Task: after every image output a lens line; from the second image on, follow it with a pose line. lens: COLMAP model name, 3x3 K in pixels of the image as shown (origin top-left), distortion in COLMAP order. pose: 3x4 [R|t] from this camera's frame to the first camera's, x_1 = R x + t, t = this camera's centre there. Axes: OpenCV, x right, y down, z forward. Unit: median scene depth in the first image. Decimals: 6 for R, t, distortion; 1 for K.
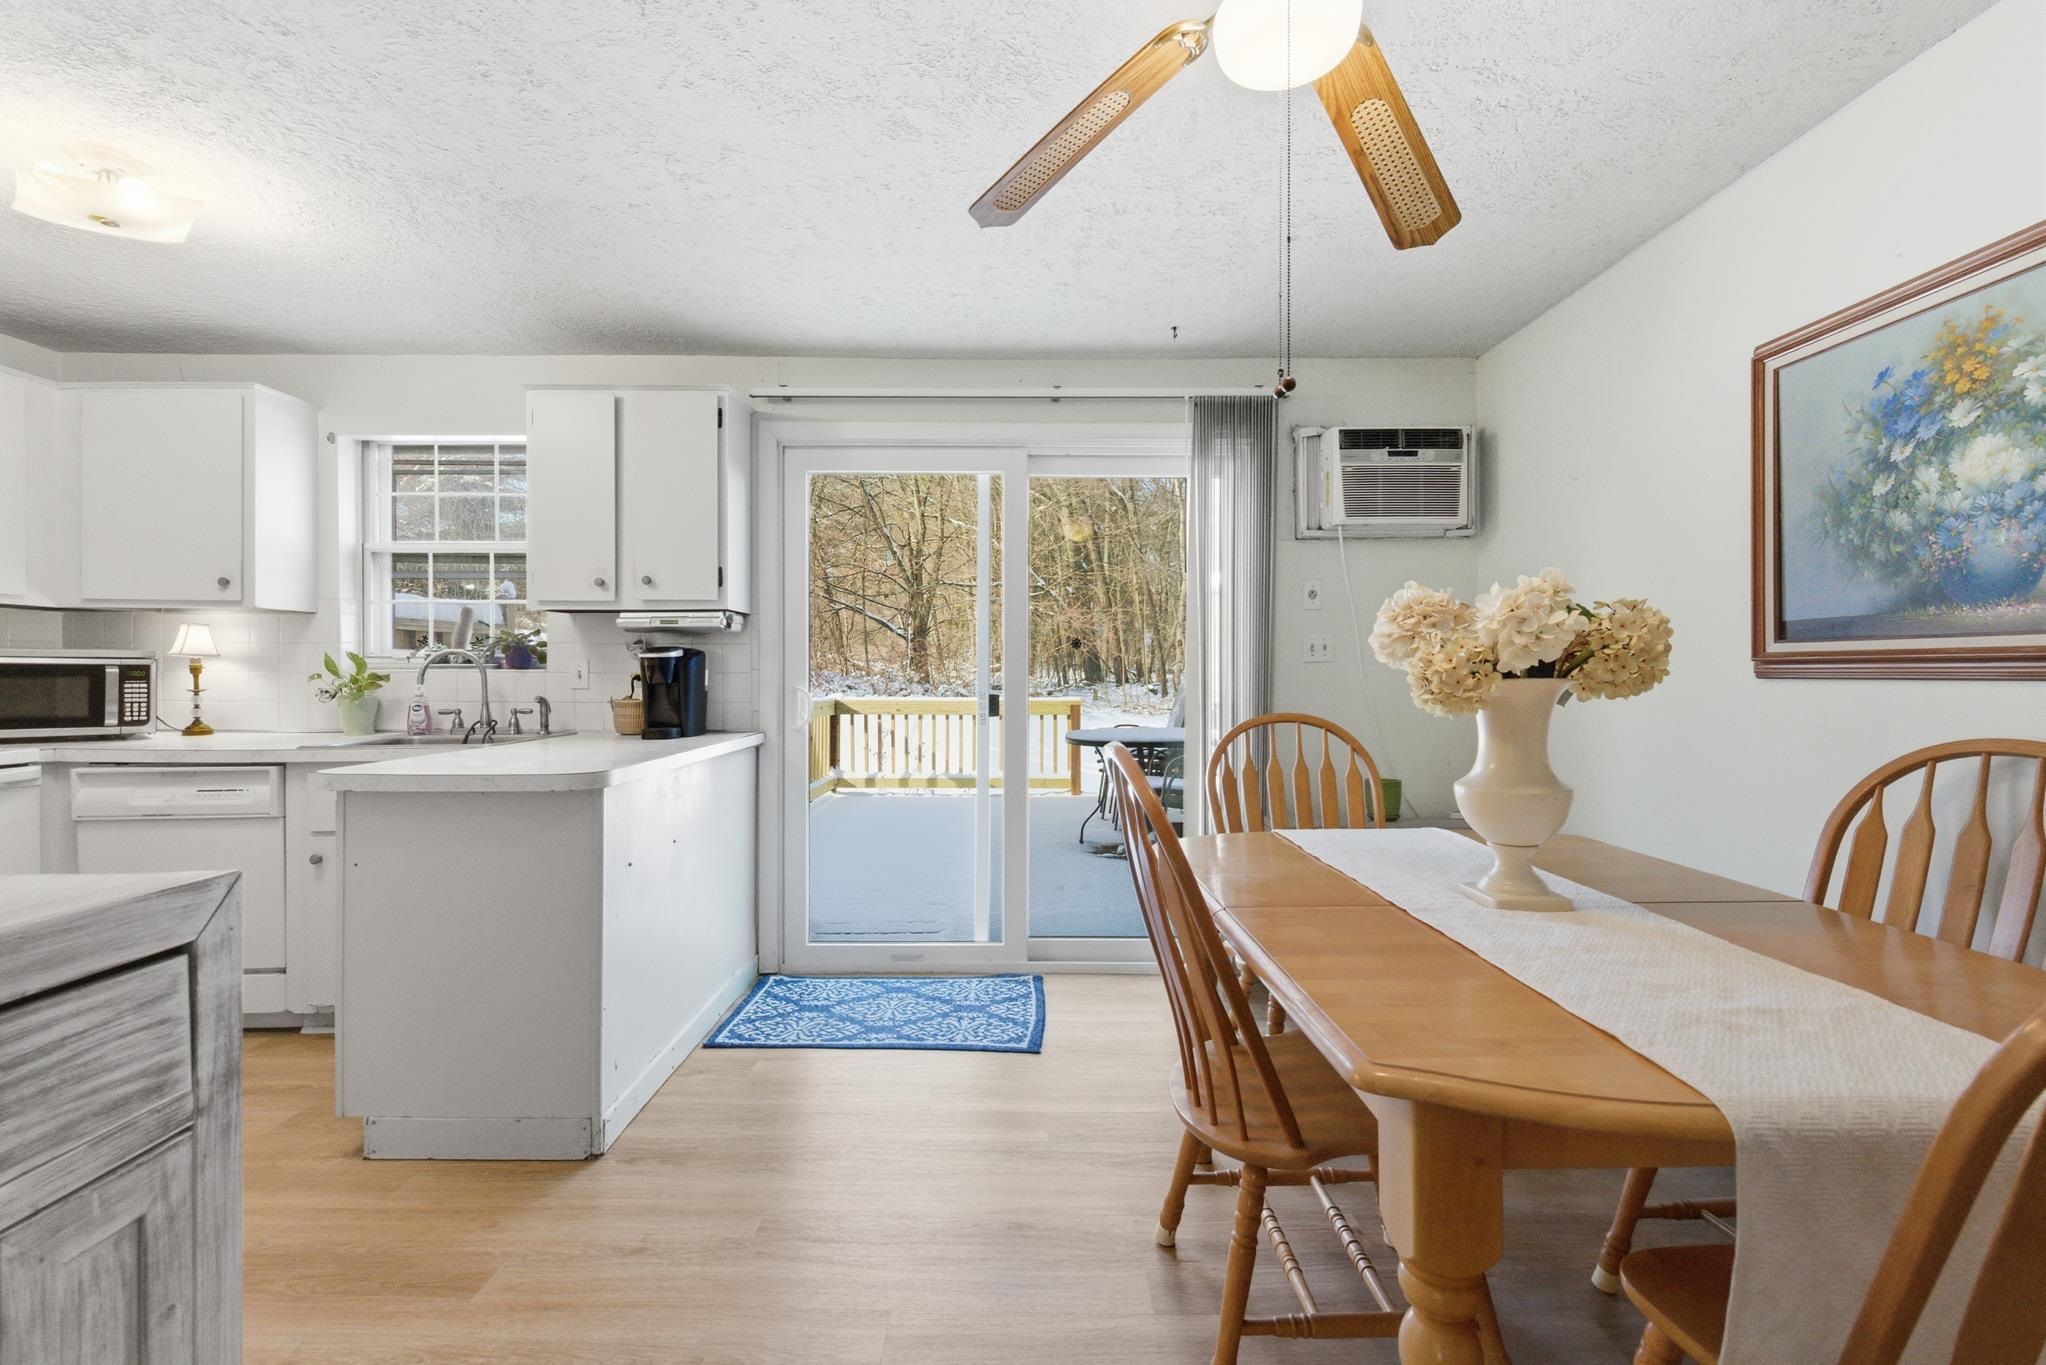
lens RADIAL K [[916.4, 0, 1025.1], [0, 916.4, 675.1], [0, 0, 1]] dist [-0.000117, 0.000120]
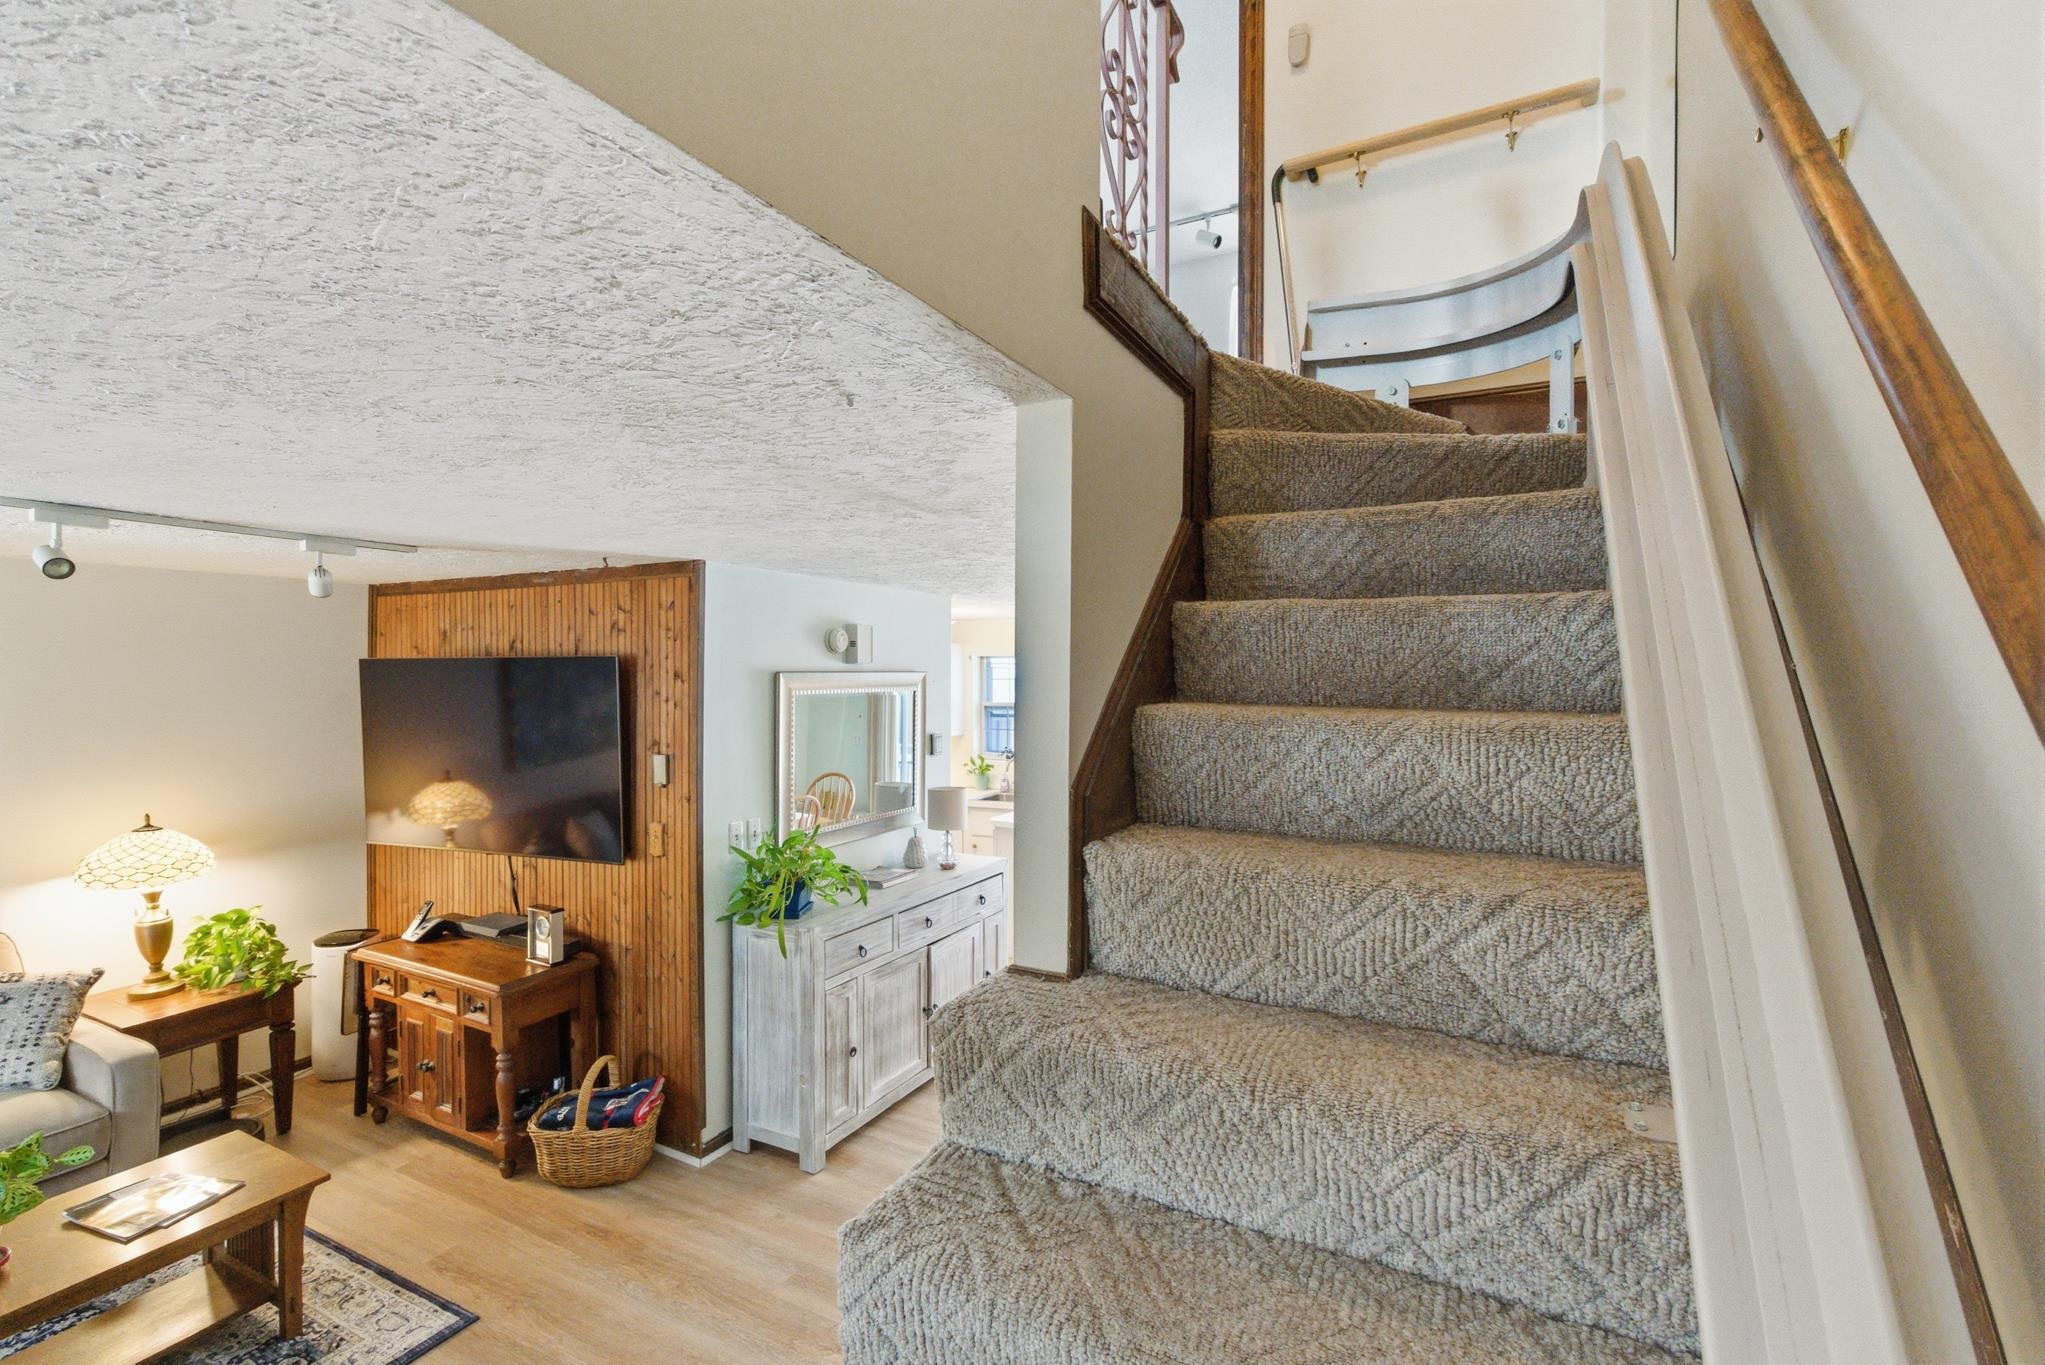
lens RADIAL K [[911.3, 0, 1016.2], [0, 911.3, 680.4], [0, 0, 1]] dist [0.000433, -0.000045]
pose [[0.878203, 0.005657, -0.478254, 0.443304], [-0.004481, 0.999983, 0.003599, -0.223786], [0.478267, -0.001018, 0.878214, -0.974019]]
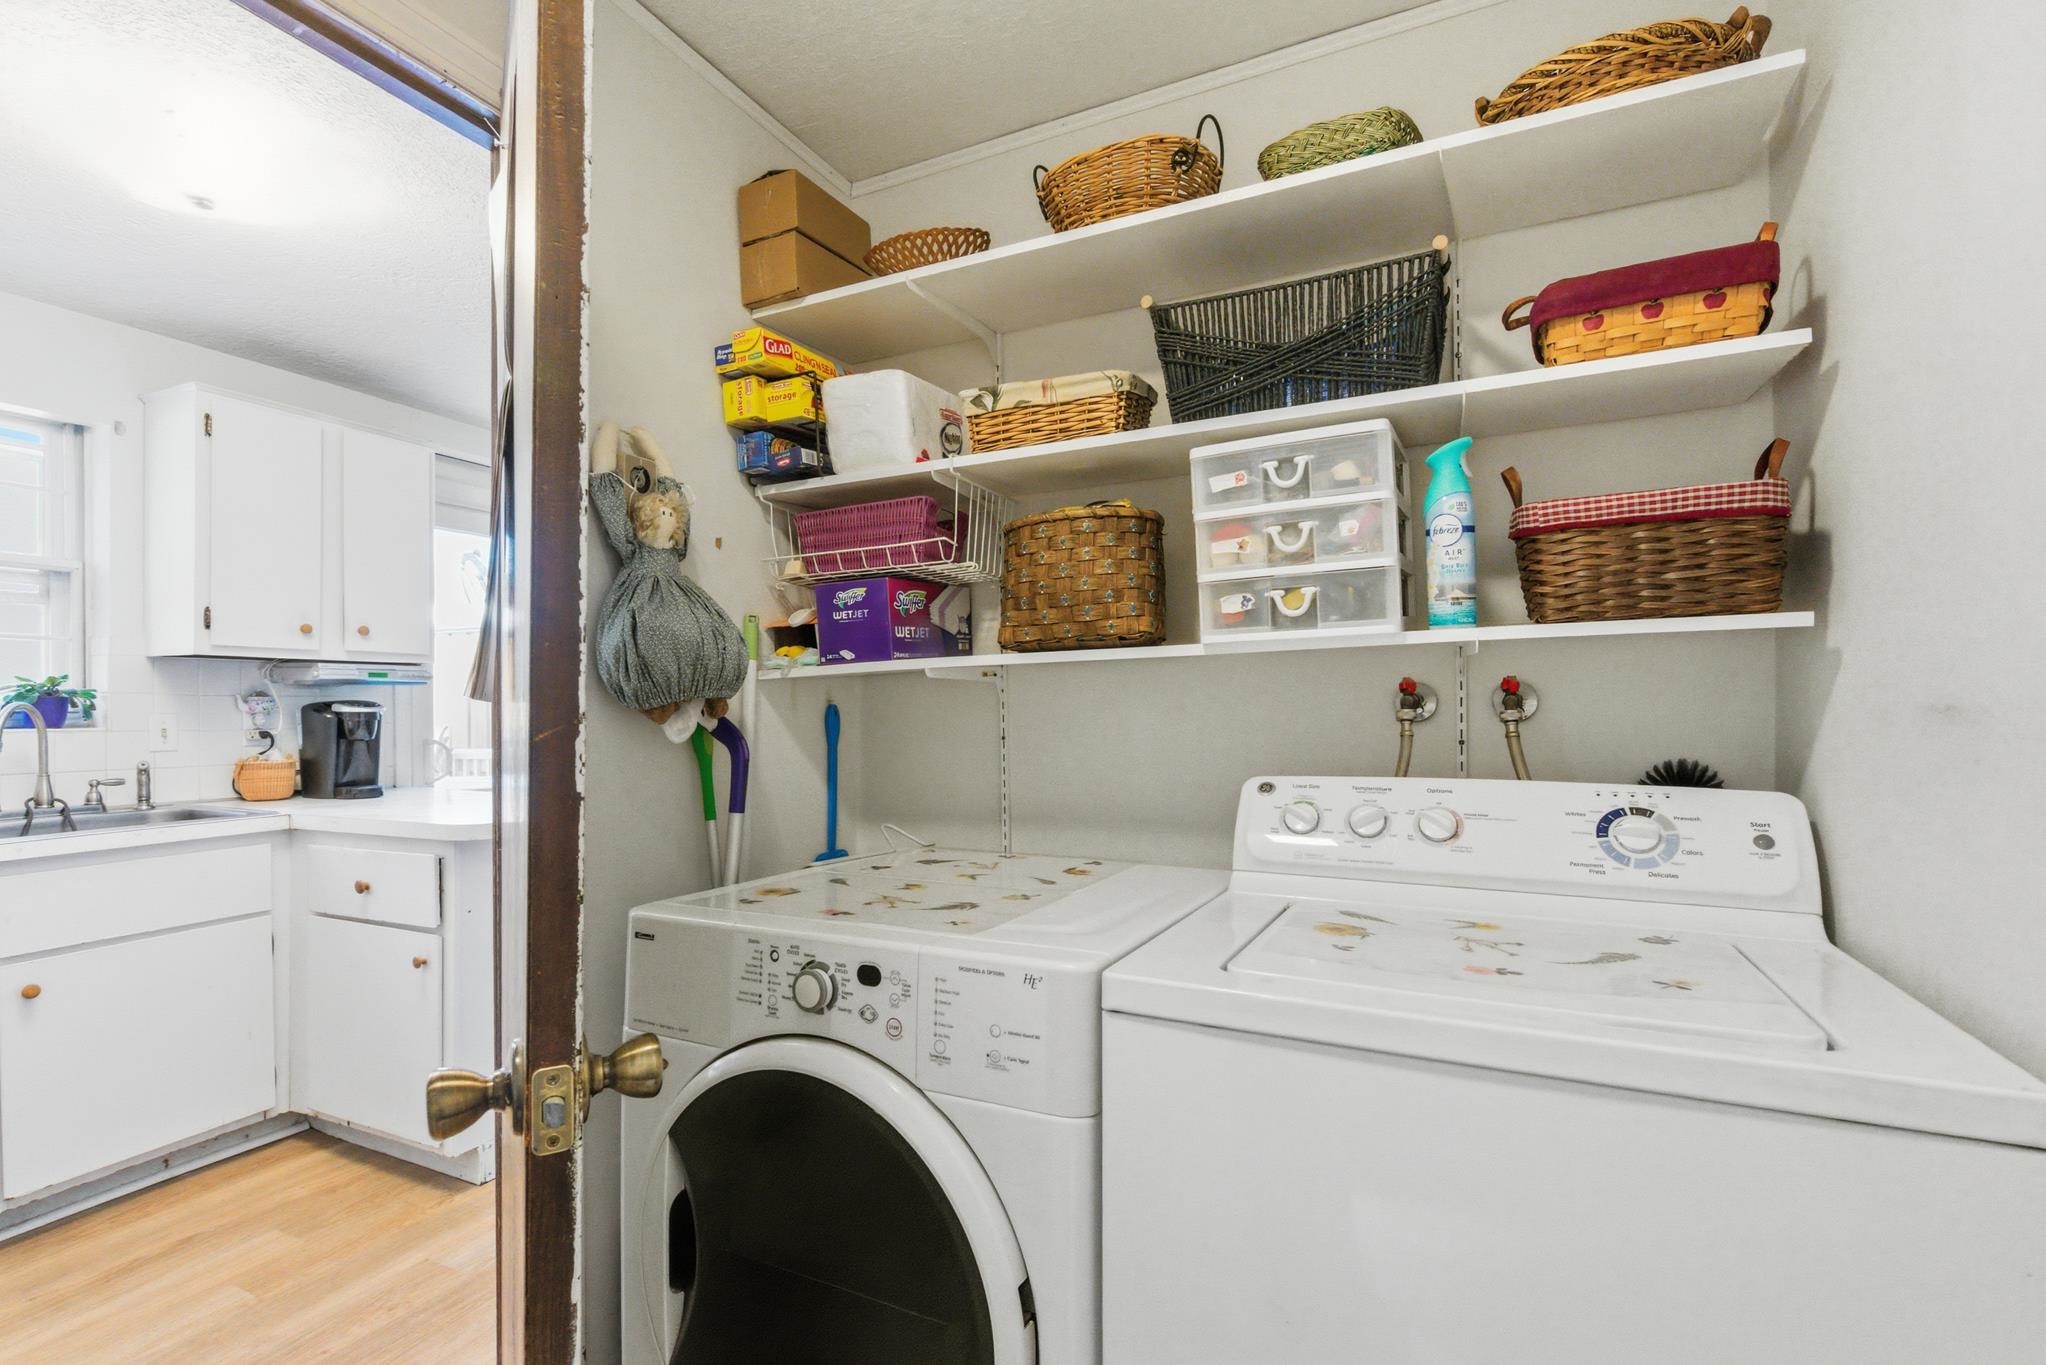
lens RADIAL K [[925.4, 0, 1023.0], [0, 925.4, 682.5], [0, 0, 1]] dist [-0.000881, -0.000190]
pose [[0.444176, 0.023980, 0.895619, -0.923288], [0.010837, 0.999425, -0.032133, -0.011432], [-0.895874, 0.023978, 0.443661, -0.031080]]
